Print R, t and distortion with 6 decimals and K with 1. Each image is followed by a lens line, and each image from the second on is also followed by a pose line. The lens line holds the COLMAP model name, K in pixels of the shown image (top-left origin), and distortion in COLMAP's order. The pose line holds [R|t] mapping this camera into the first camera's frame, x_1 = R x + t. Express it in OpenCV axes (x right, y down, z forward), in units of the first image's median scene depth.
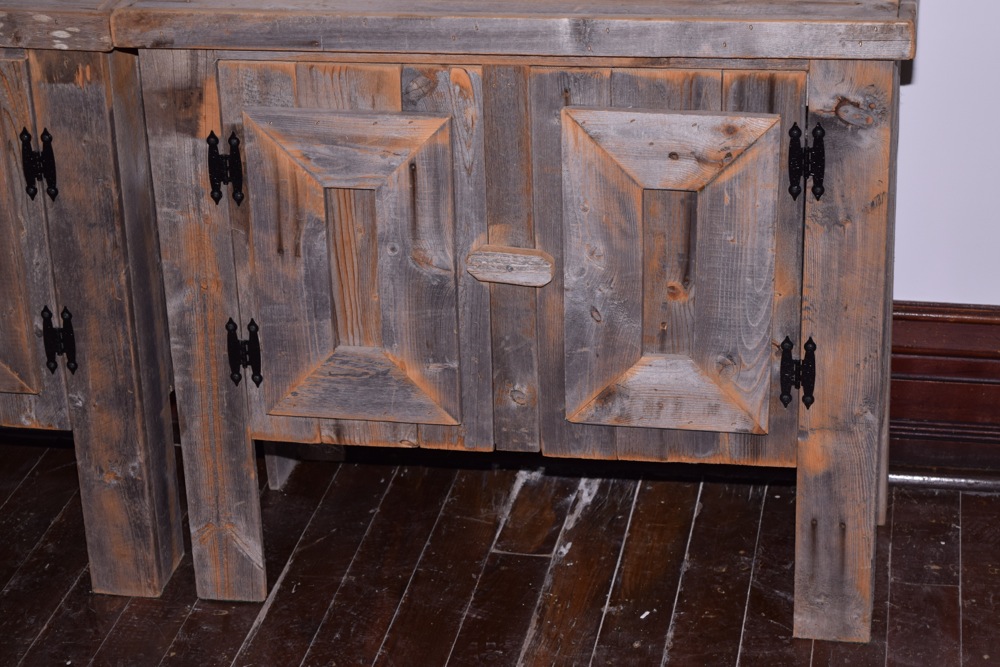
lens RADIAL K [[2255.6, 0, 499.4], [0, 2255.6, 336.9], [0, 0, 1]] dist [0.082991, 0.000000]
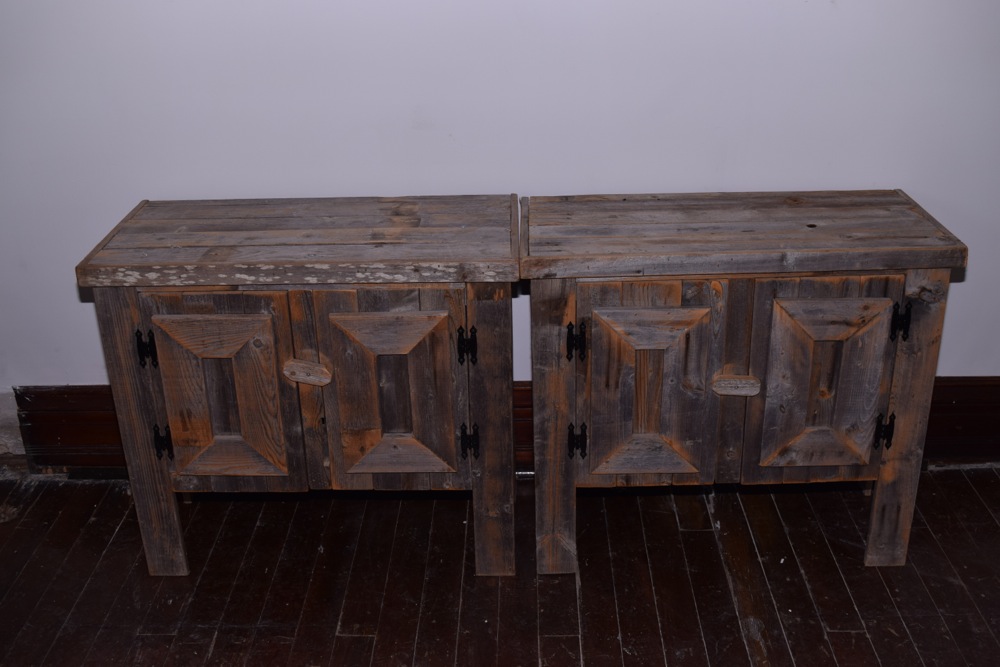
lens RADIAL K [[1082.5, 0, 505.3], [0, 1082.5, 329.7], [0, 0, 1]] dist [-0.063913, 0.000000]
pose [[0.985258, -0.062691, 0.159173, -0.304054], [0.064087, 0.997938, -0.003650, -0.082562], [-0.158616, 0.013797, 0.987244, 0.165999]]
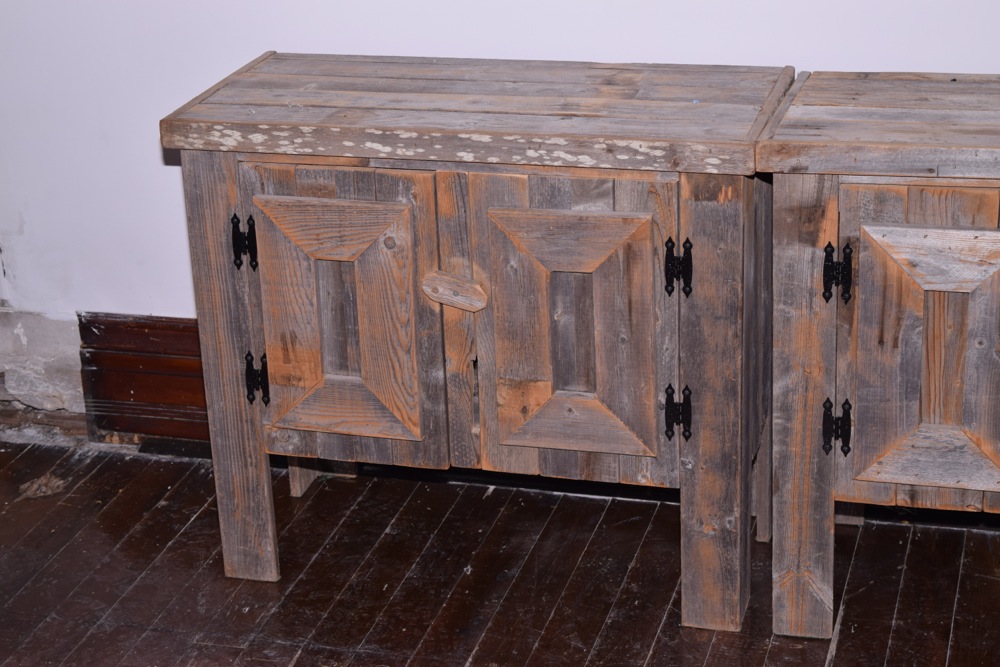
lens RADIAL K [[1971.6, 0, 502.2], [0, 1971.6, 328.9], [0, 0, 1]] dist [0.047612, 0.000000]
pose [[0.995802, 0.023361, -0.088503, -0.201123], [-0.028360, 0.998047, -0.055653, 0.018560], [0.087031, 0.057929, 0.994520, -0.061017]]
